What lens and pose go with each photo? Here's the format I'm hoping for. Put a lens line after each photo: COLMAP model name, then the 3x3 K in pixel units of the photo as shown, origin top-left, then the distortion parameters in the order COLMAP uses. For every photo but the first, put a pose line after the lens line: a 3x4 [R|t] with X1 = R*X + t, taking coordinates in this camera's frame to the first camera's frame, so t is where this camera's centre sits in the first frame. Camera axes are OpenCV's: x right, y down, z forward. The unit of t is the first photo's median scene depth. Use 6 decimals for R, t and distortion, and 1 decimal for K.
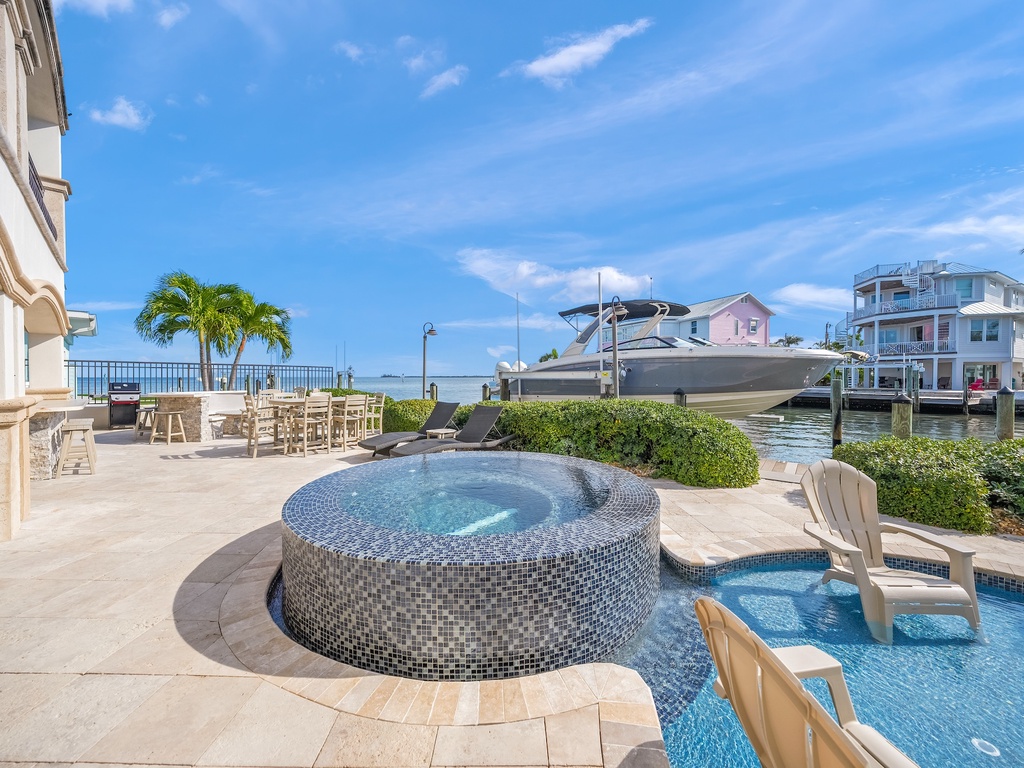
lens RADIAL K [[392.1, 0, 512.0], [0, 392.1, 384.0], [0, 0, 1]] dist [0.001096, 0.000103]
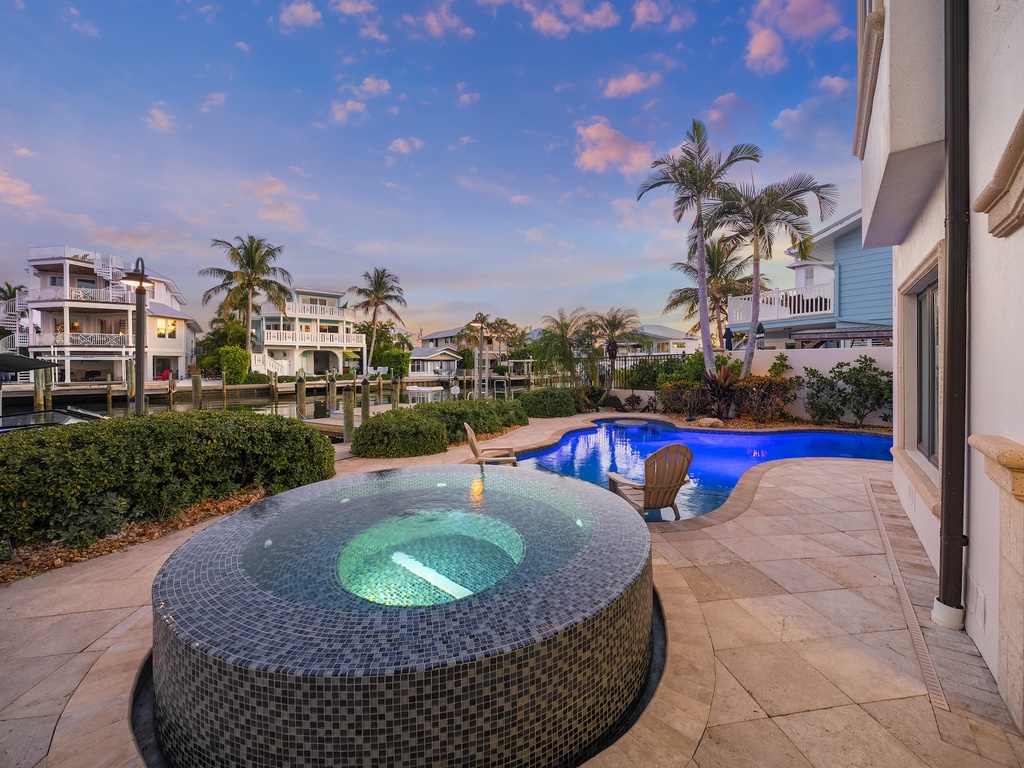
lens RADIAL K [[399.7, 0, 516.7], [0, 399.7, 367.5], [0, 0, 1]] dist [-0.001091, 0.000048]
pose [[-0.113975, -0.007194, 0.993458, -0.120343], [0.026435, 0.999598, 0.010271, -0.007769], [-0.993132, 0.027433, -0.113739, 0.117667]]
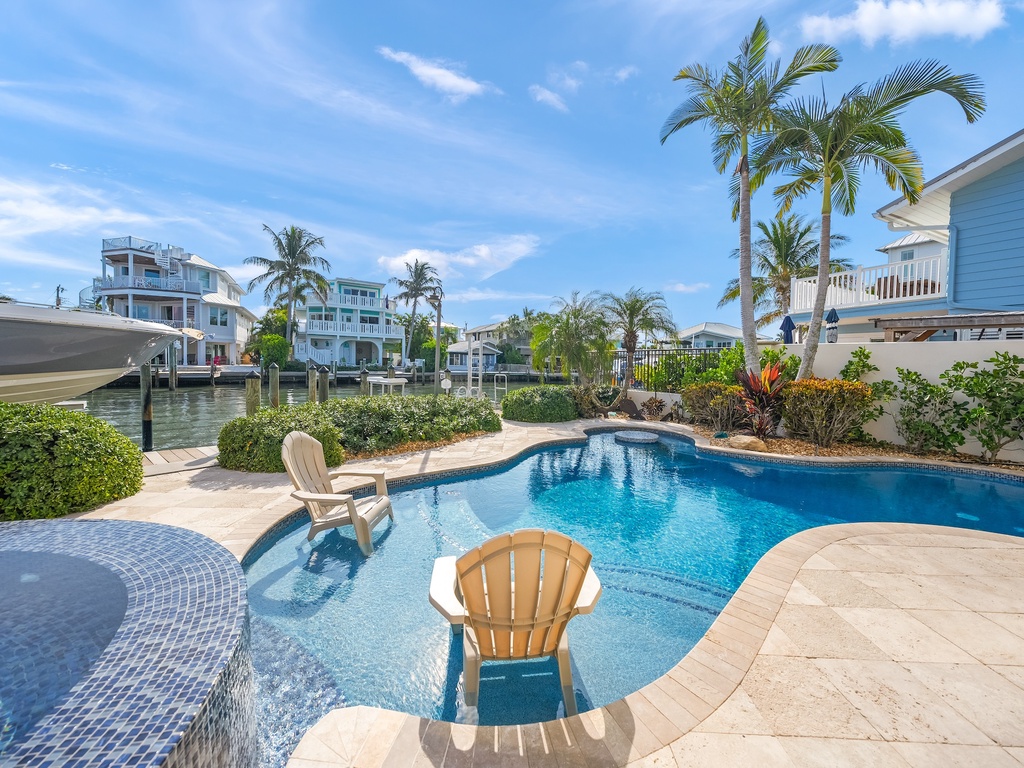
lens RADIAL K [[399.7, 0, 516.7], [0, 399.7, 367.5], [0, 0, 1]] dist [-0.001091, 0.000048]
pose [[0.022007, -0.016181, 0.999627, -0.037597], [-0.002953, 0.999864, 0.016250, -0.000914], [-0.999753, -0.003309, 0.021956, 0.043497]]
